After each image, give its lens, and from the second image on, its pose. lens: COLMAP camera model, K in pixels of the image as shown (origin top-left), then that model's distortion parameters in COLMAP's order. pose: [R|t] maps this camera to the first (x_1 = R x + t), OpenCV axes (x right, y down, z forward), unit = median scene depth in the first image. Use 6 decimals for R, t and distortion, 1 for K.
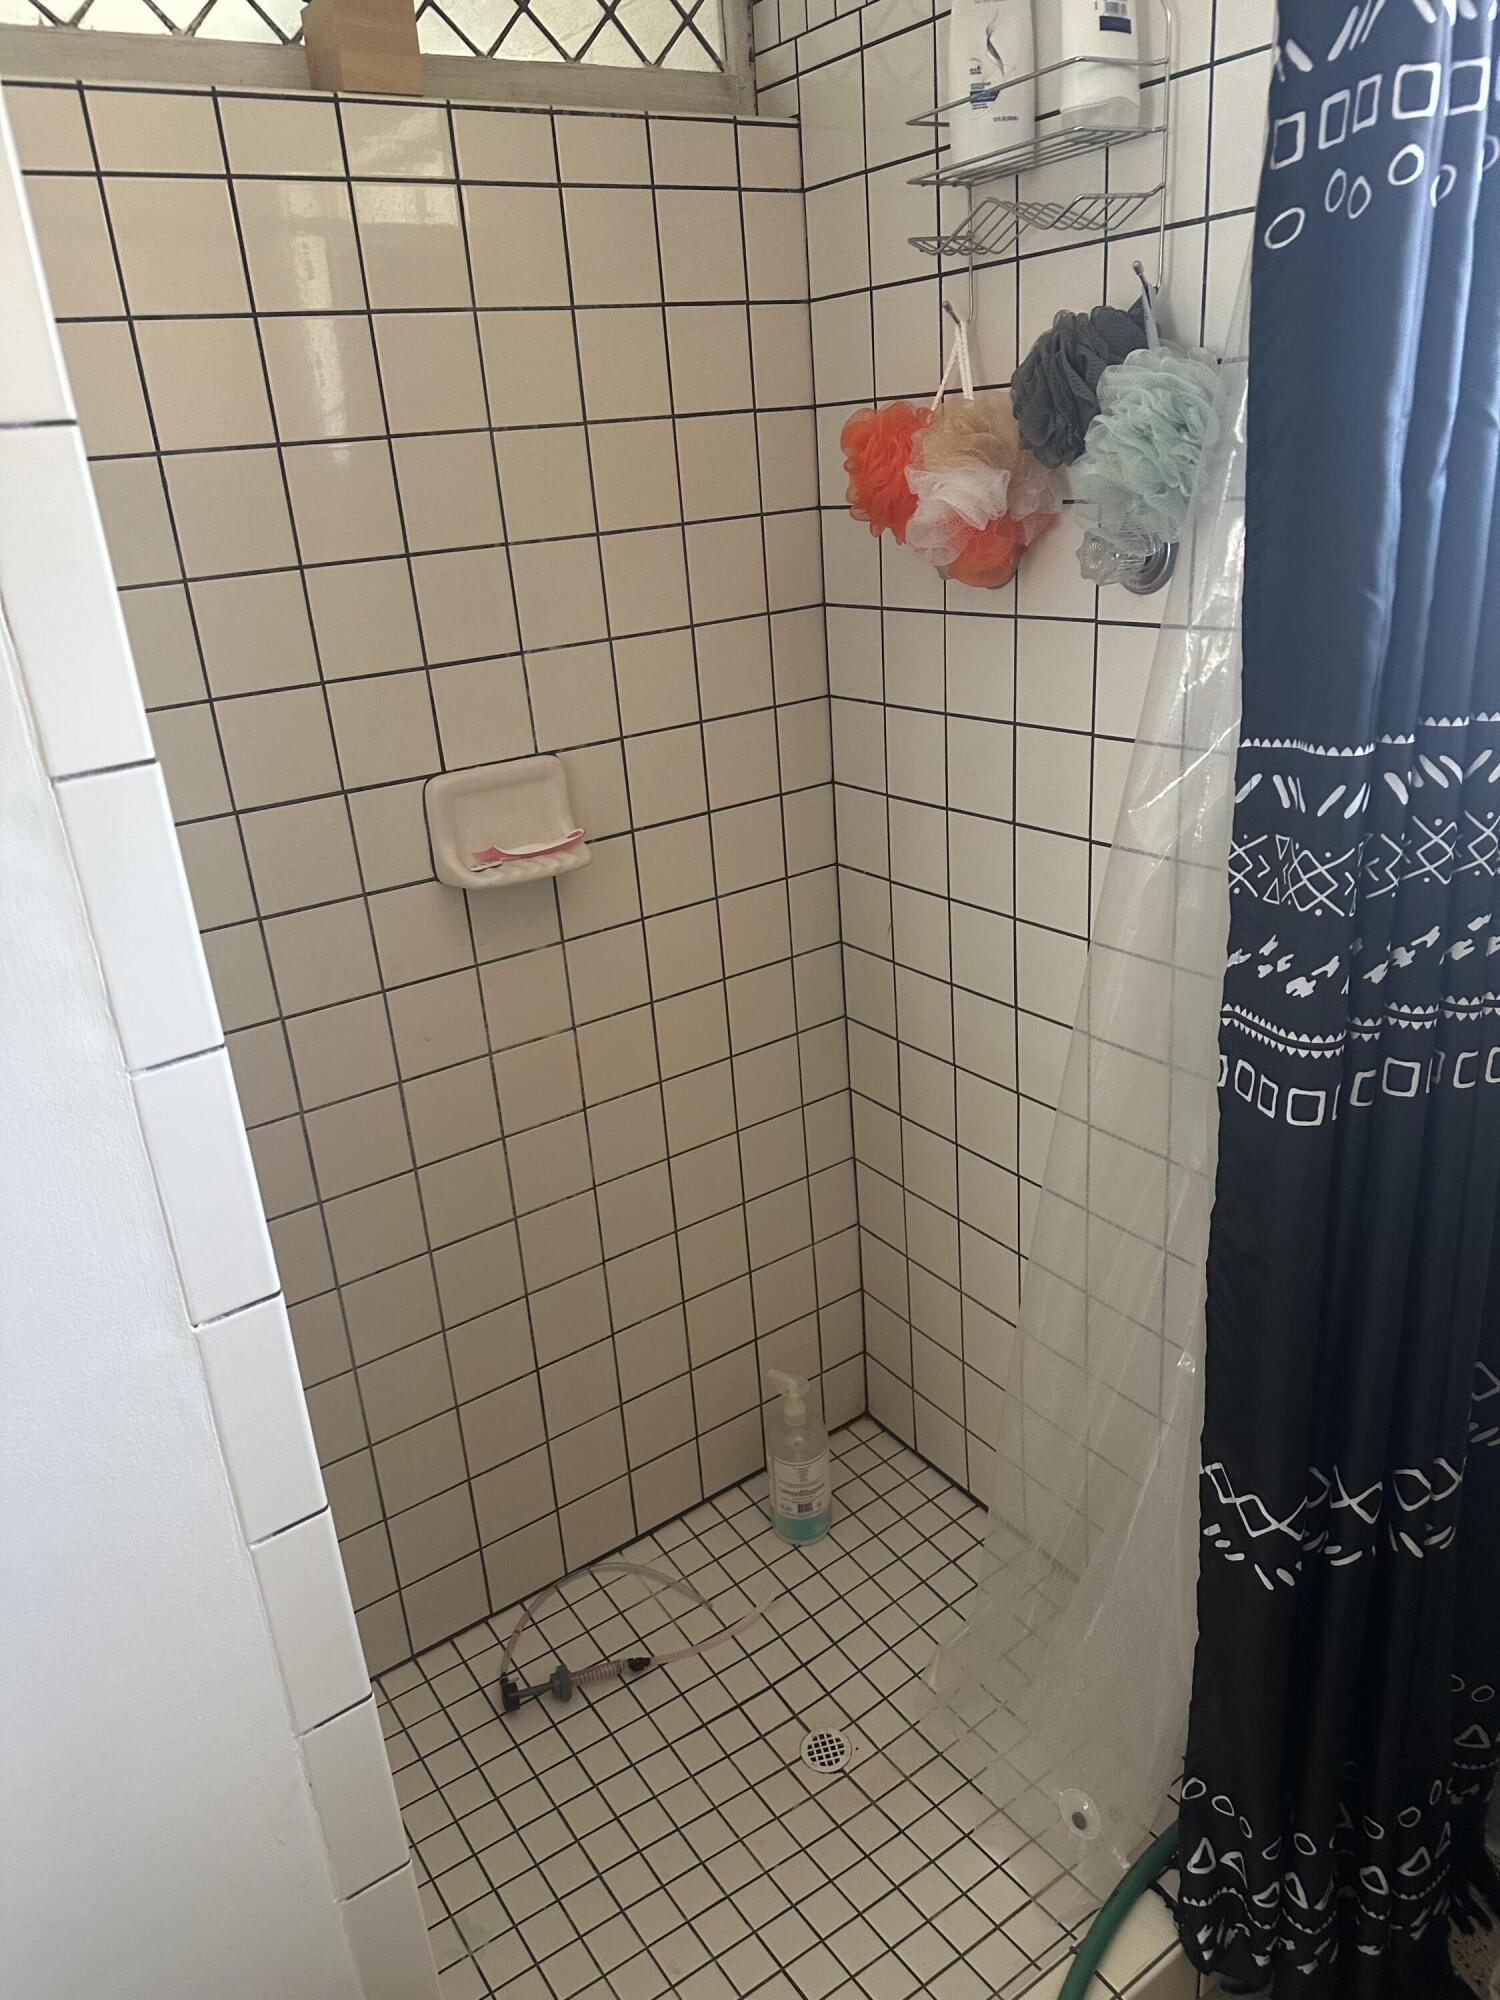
lens RADIAL K [[1387.3, 0, 749.4], [0, 1387.3, 971.9], [0, 0, 1]] dist [0.100186, -0.168643]
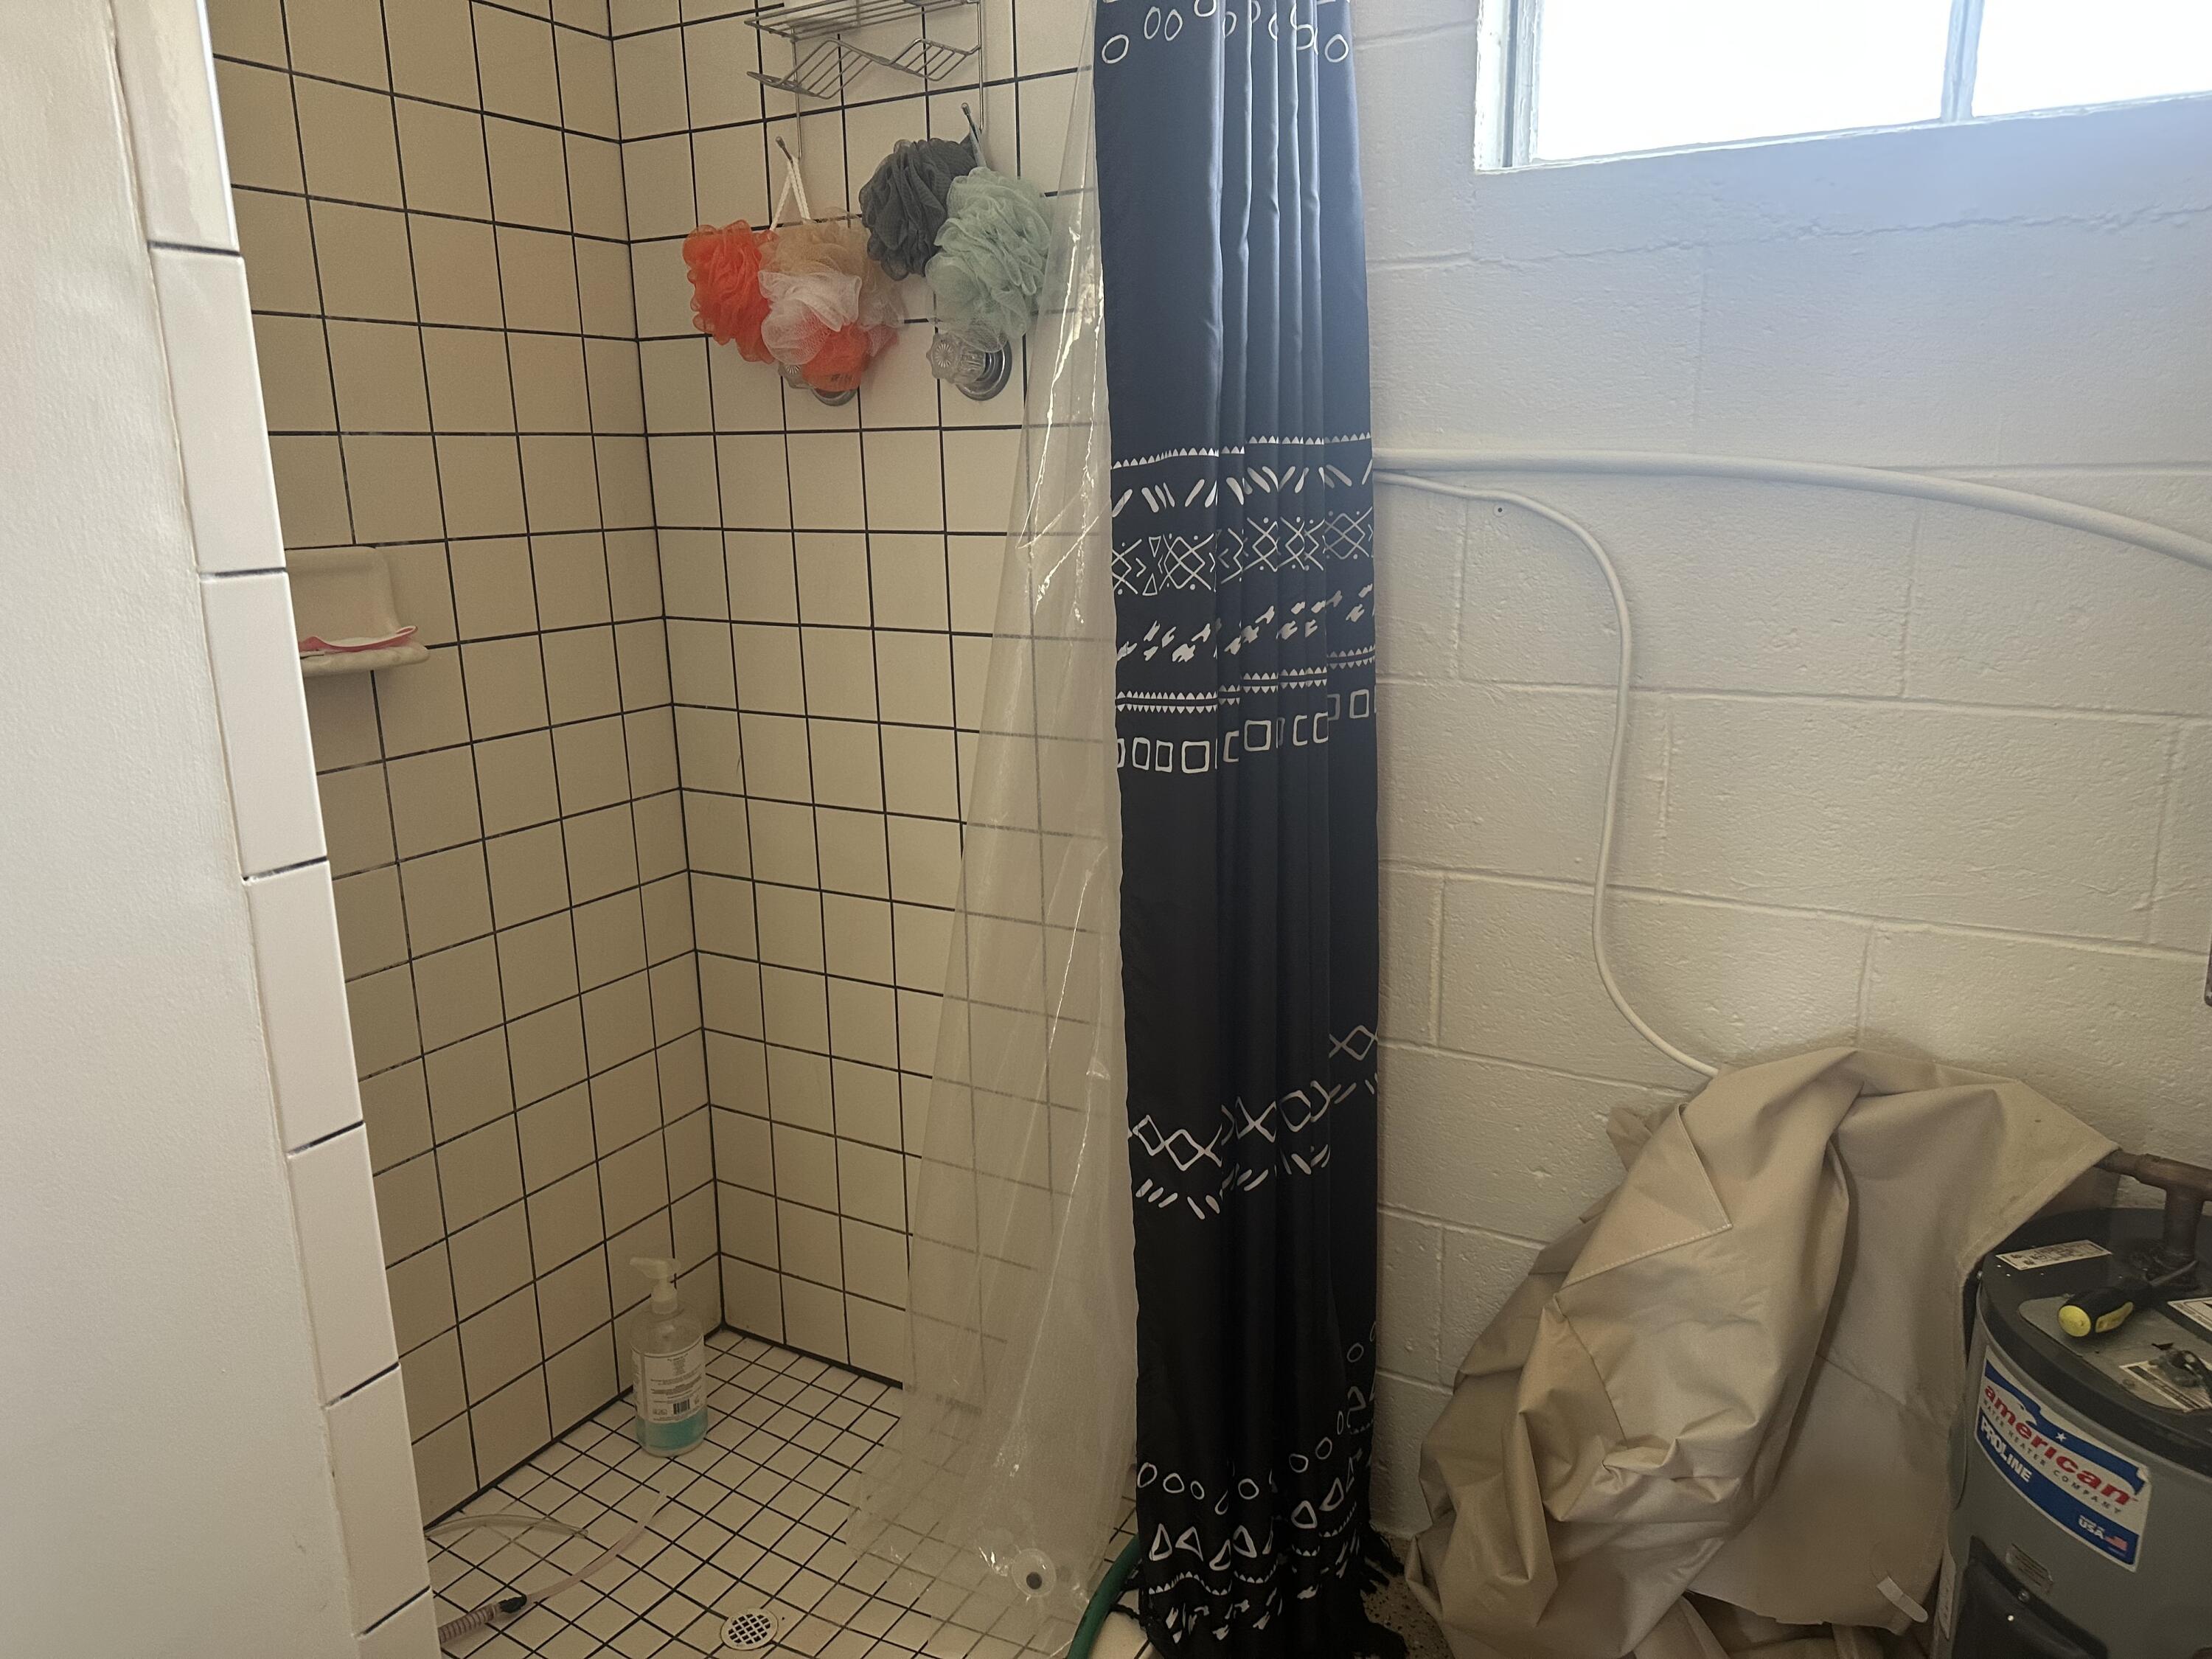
lens RADIAL K [[1552.3, 0, 1114.3], [0, 1552.3, 840.1], [0, 0, 1]] dist [0.069822, -0.080271]
pose [[0.893208, -0.046301, 0.447254, -0.229126], [0.113388, 0.985732, -0.124401, 0.279796], [-0.435113, 0.161829, 0.885714, -0.118517]]
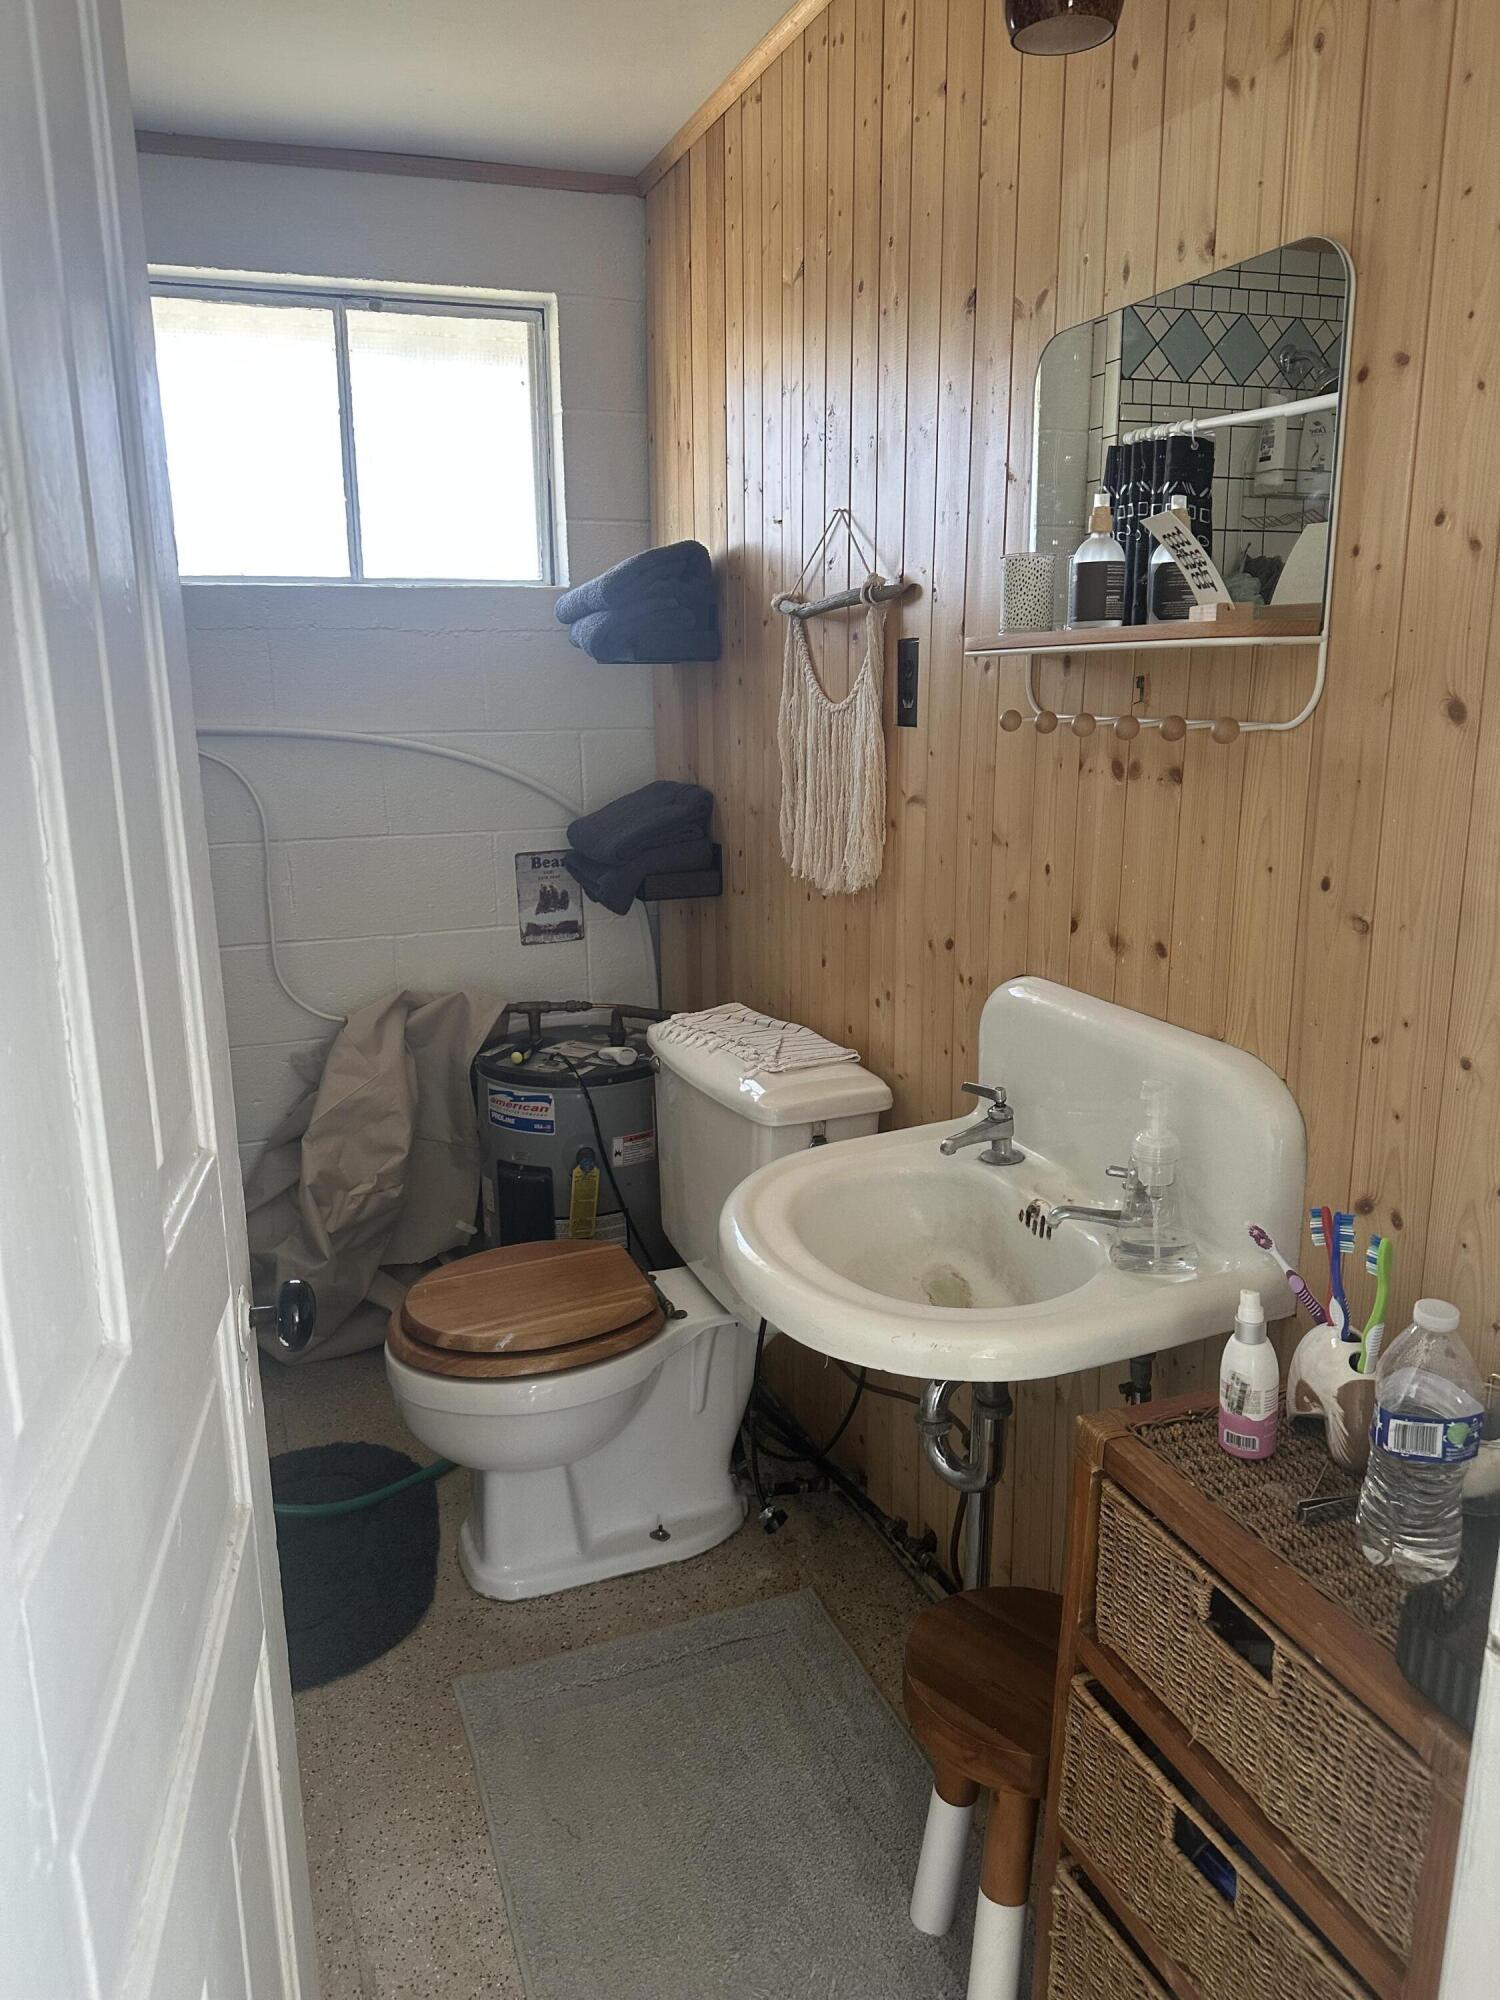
lens RADIAL K [[1403.5, 0, 750.0], [0, 1403.5, 1000.0], [0, 0, 1]] dist [0.069822, -0.080271]
pose [[0.232082, -0.152517, 0.960665, -1.221827], [0.346625, 0.935761, 0.064824, 0.397391], [-0.908840, 0.317946, 0.270039, -0.414049]]
